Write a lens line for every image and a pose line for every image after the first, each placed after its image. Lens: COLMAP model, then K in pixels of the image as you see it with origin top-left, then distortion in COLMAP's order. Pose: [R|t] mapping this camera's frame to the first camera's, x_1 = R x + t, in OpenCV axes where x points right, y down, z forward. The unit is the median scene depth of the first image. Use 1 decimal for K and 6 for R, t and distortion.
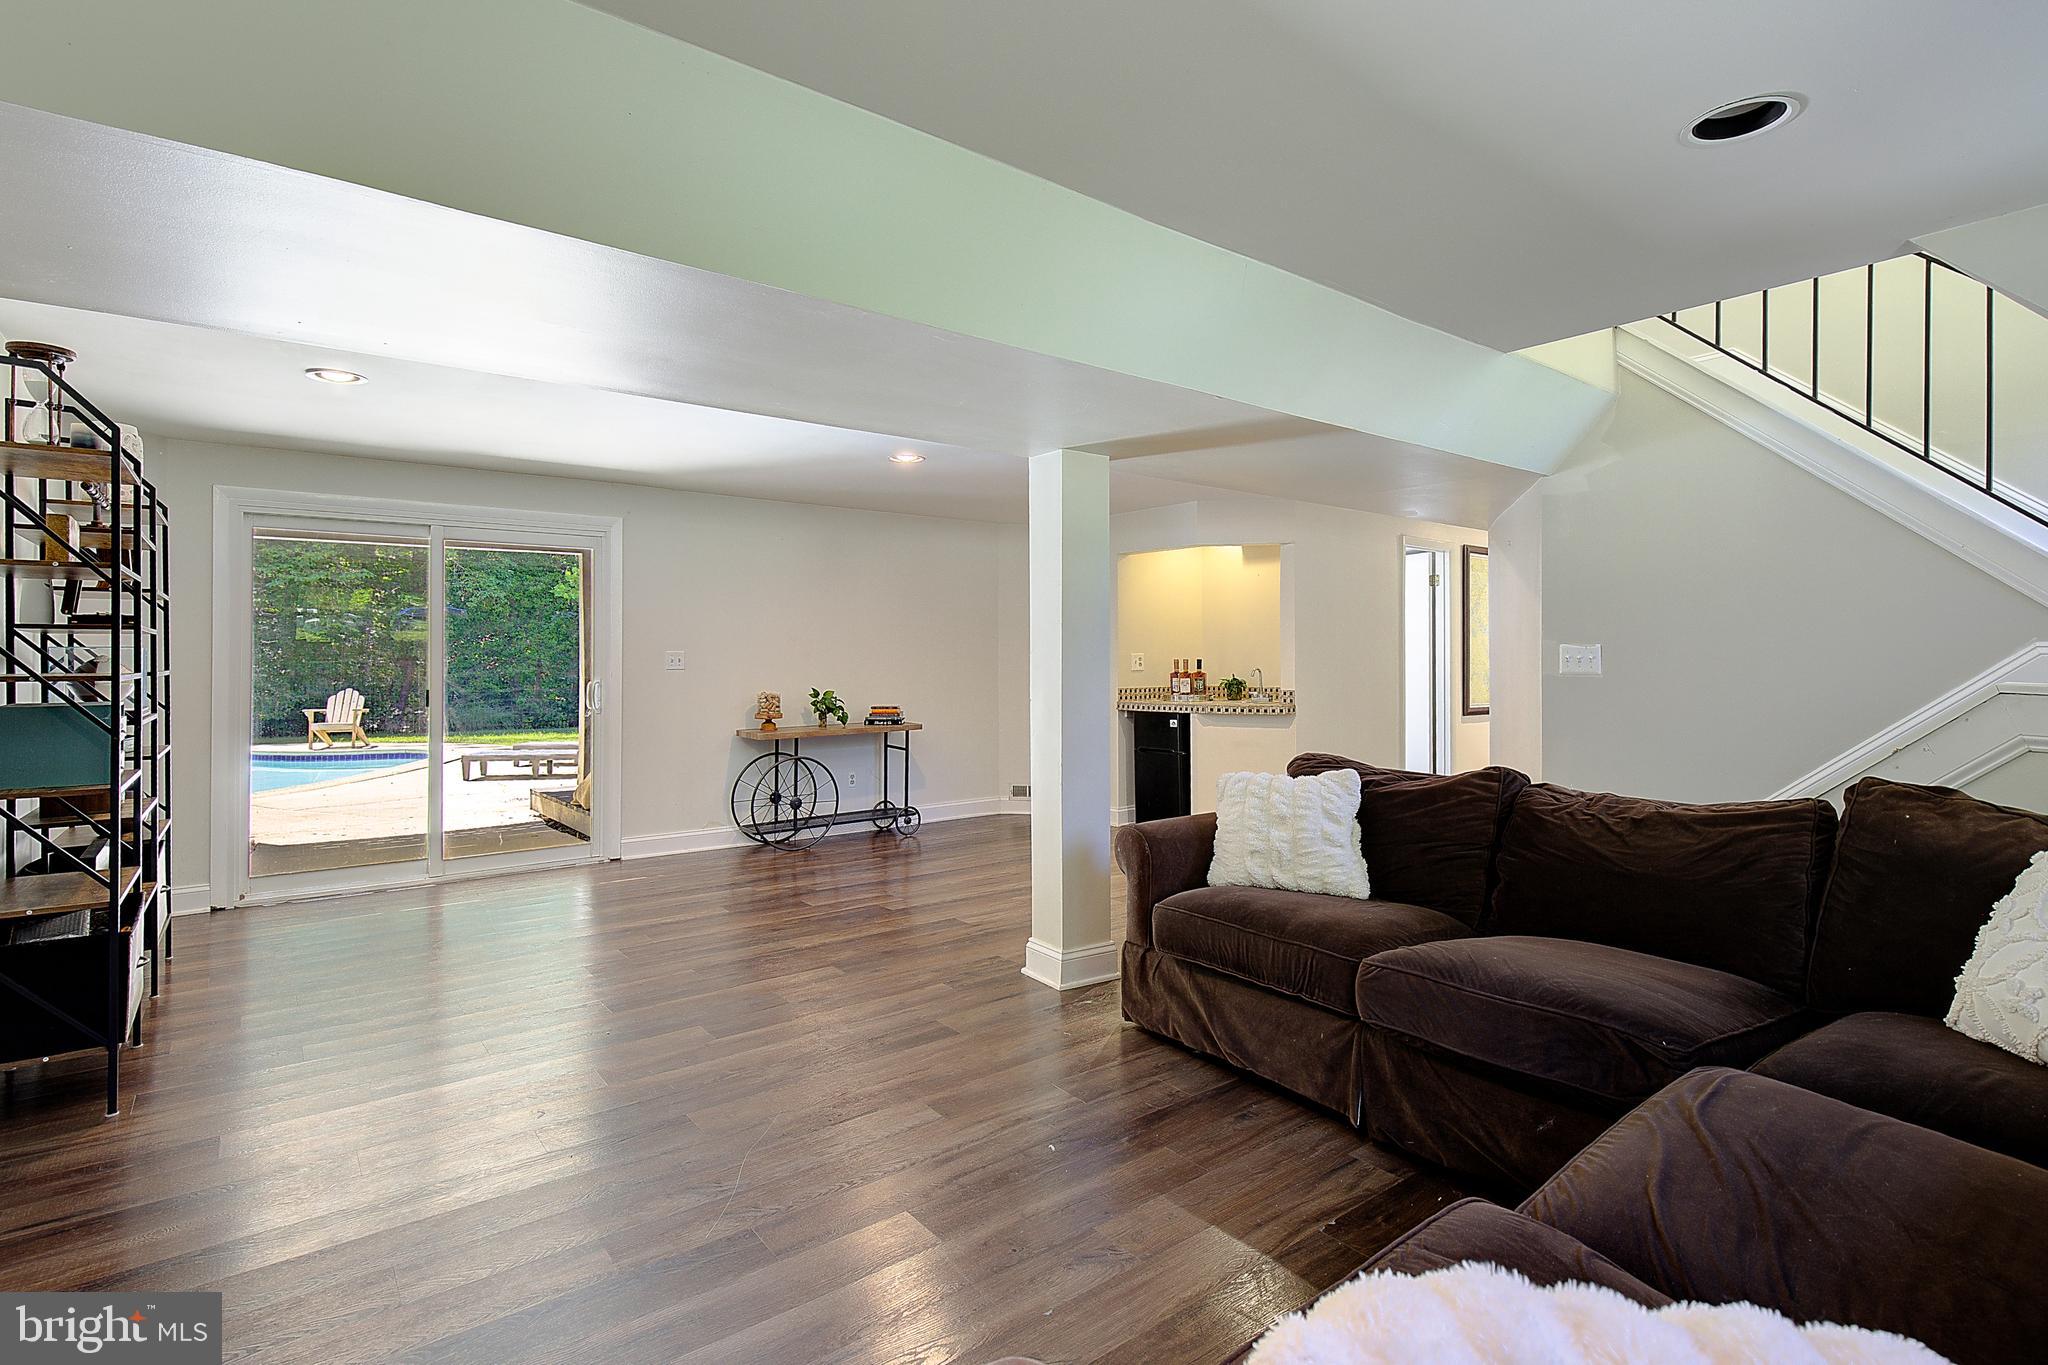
lens RADIAL K [[946.3, 0, 1026.9], [0, 946.3, 668.9], [0, 0, 1]] dist [0.000815, 0.000067]
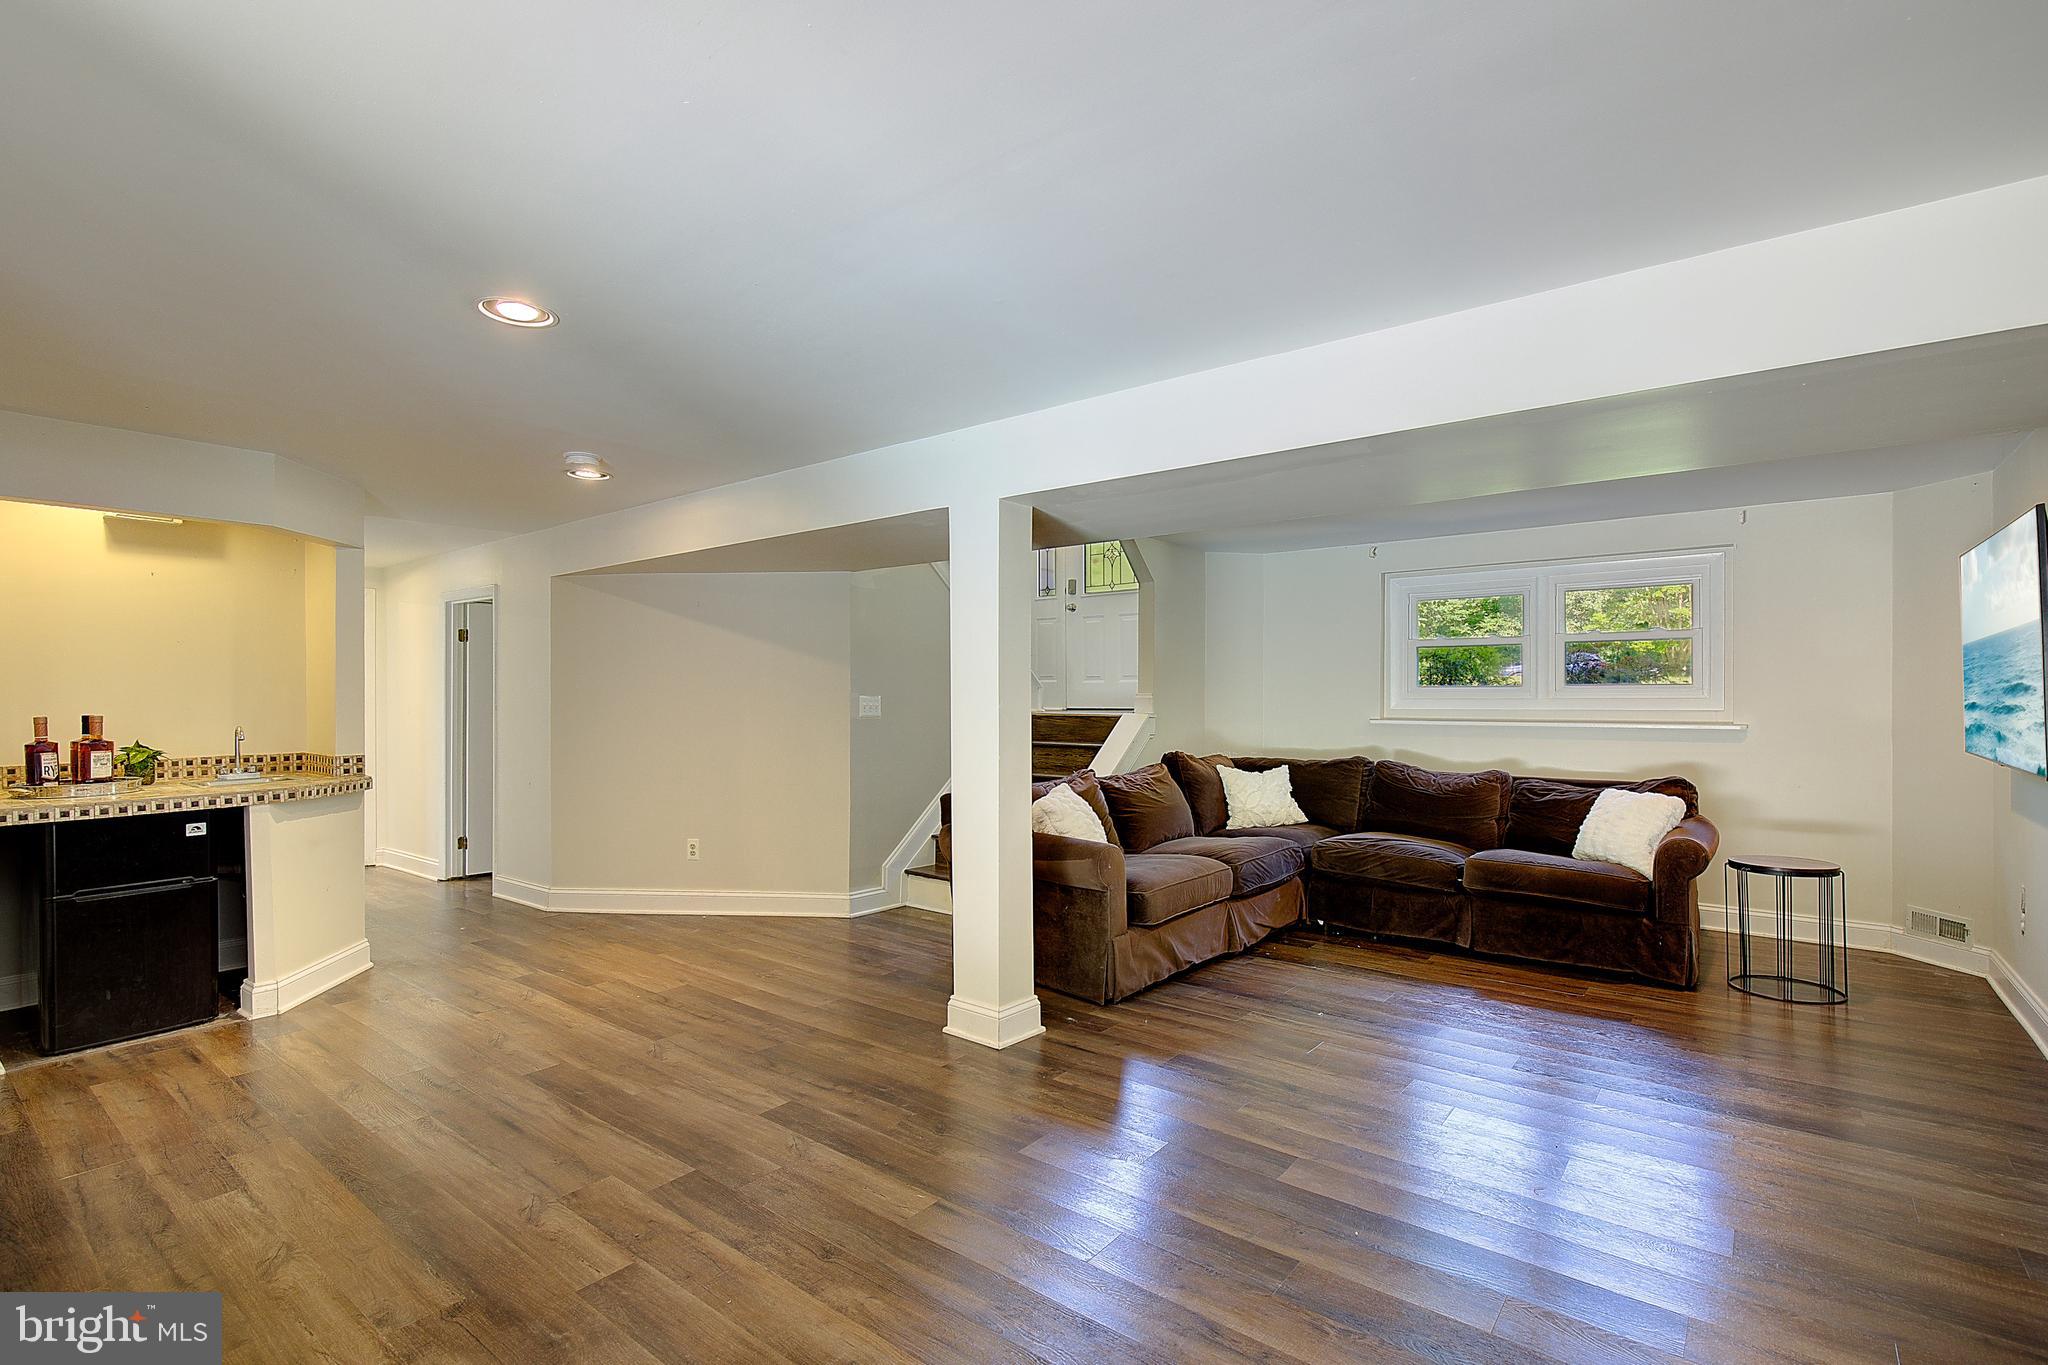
lens RADIAL K [[946.3, 0, 1026.9], [0, 946.3, 668.9], [0, 0, 1]] dist [0.000815, 0.000067]
pose [[-0.230910, 0.021841, 0.972730, -0.493197], [0.012185, 0.999735, -0.019555, -0.020292], [-0.972899, 0.007338, -0.231114, 0.633733]]
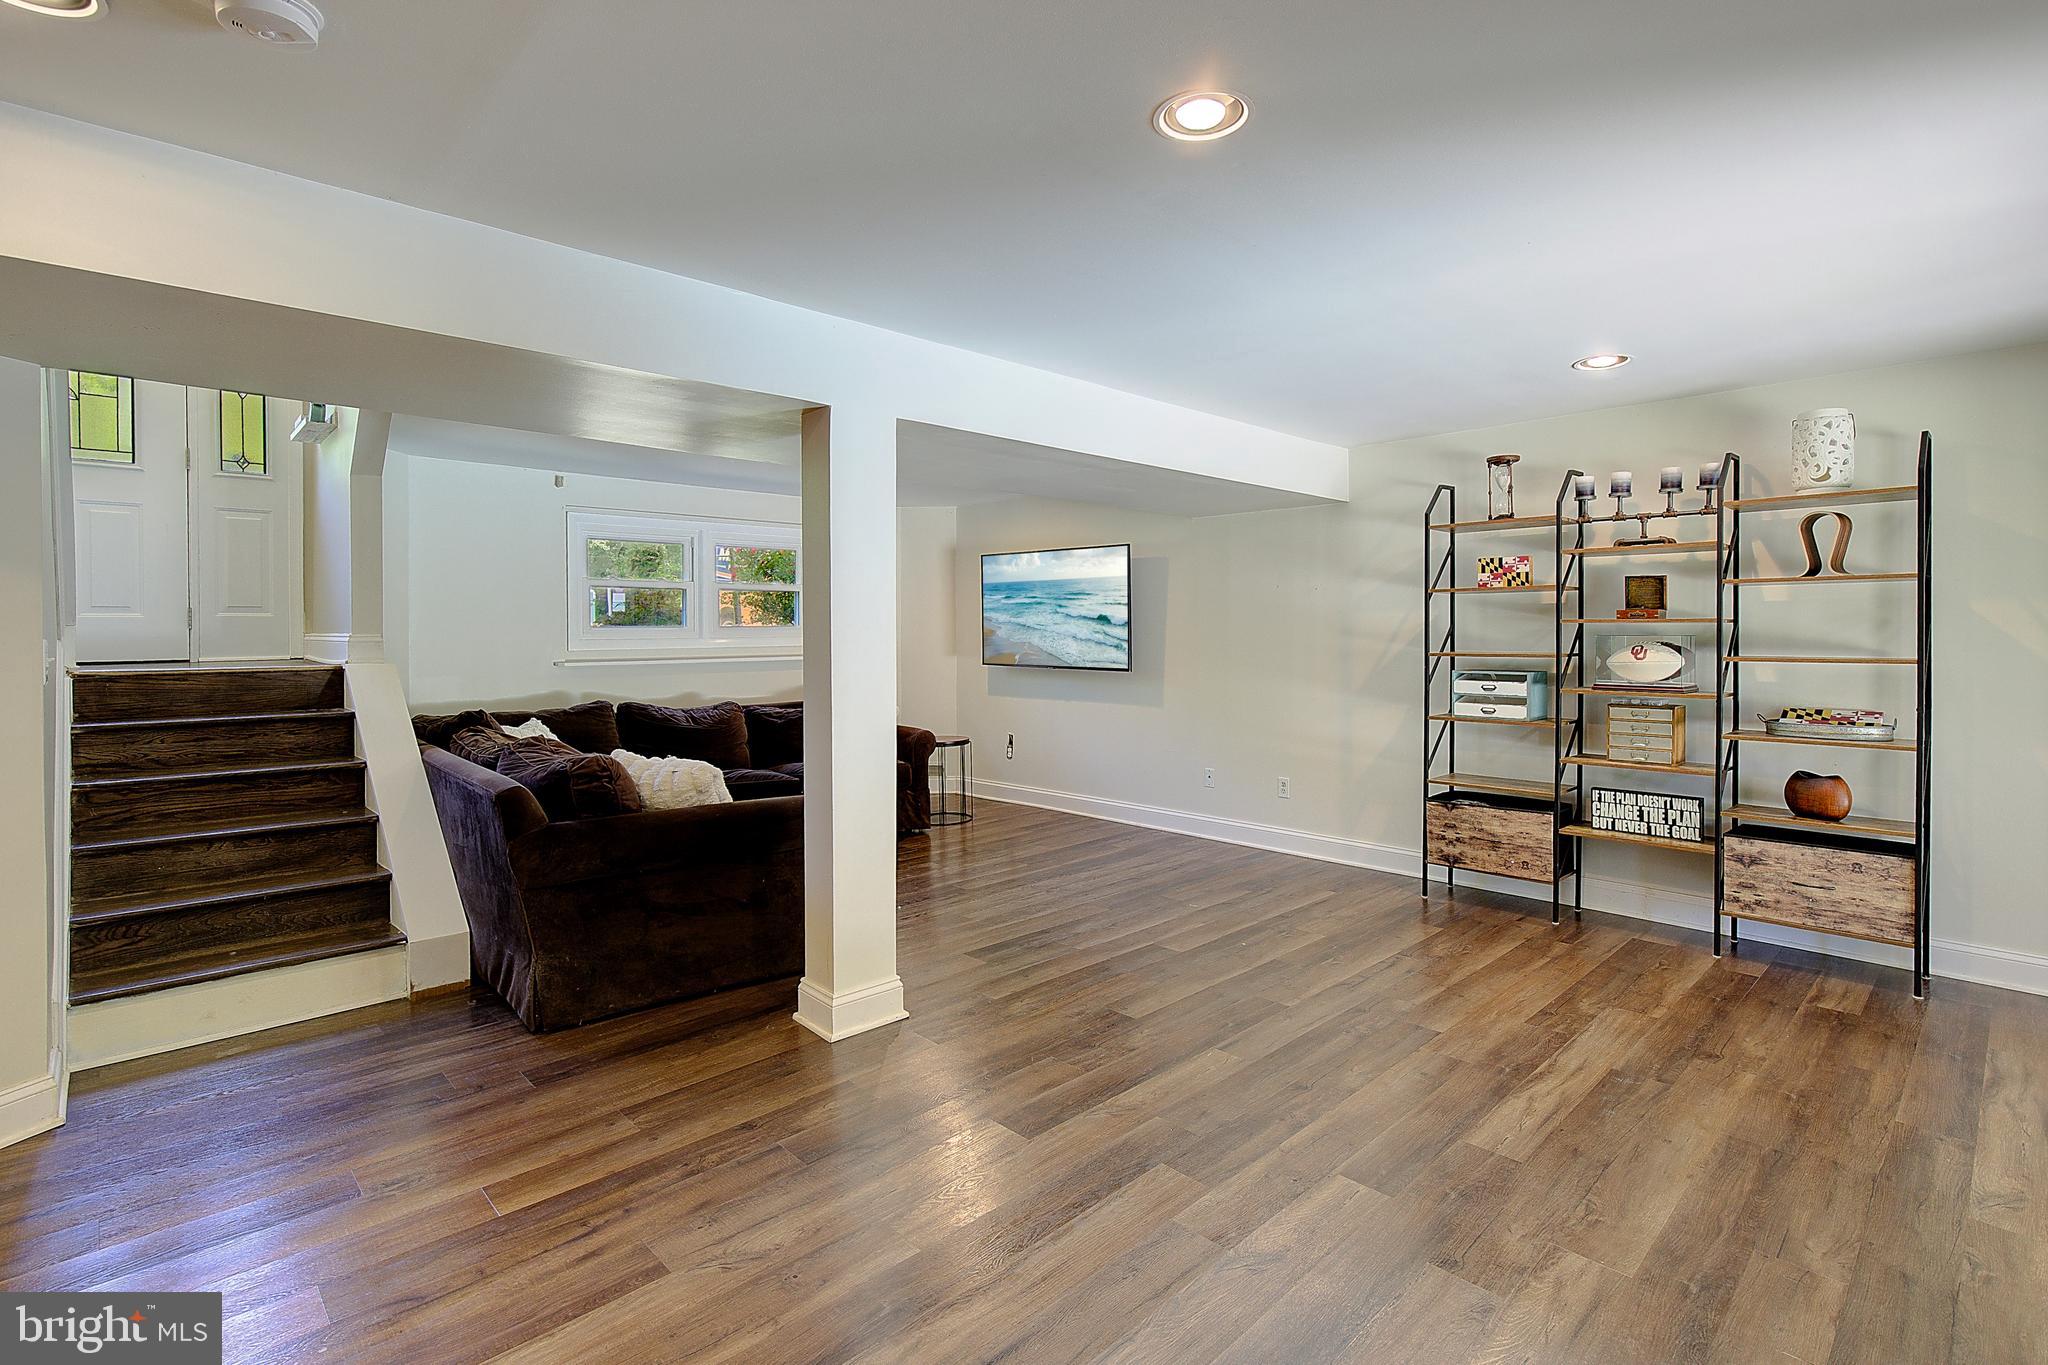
lens RADIAL K [[1001.2, 0, 1021.7], [0, 1001.2, 639.8], [0, 0, 1]] dist [0.000833, 0.000027]
pose [[-0.993381, 0.000045, -0.114865, 0.000283], [-0.001790, 0.999872, 0.015872, -0.020919], [0.114851, 0.015972, -0.993254, 1.021402]]
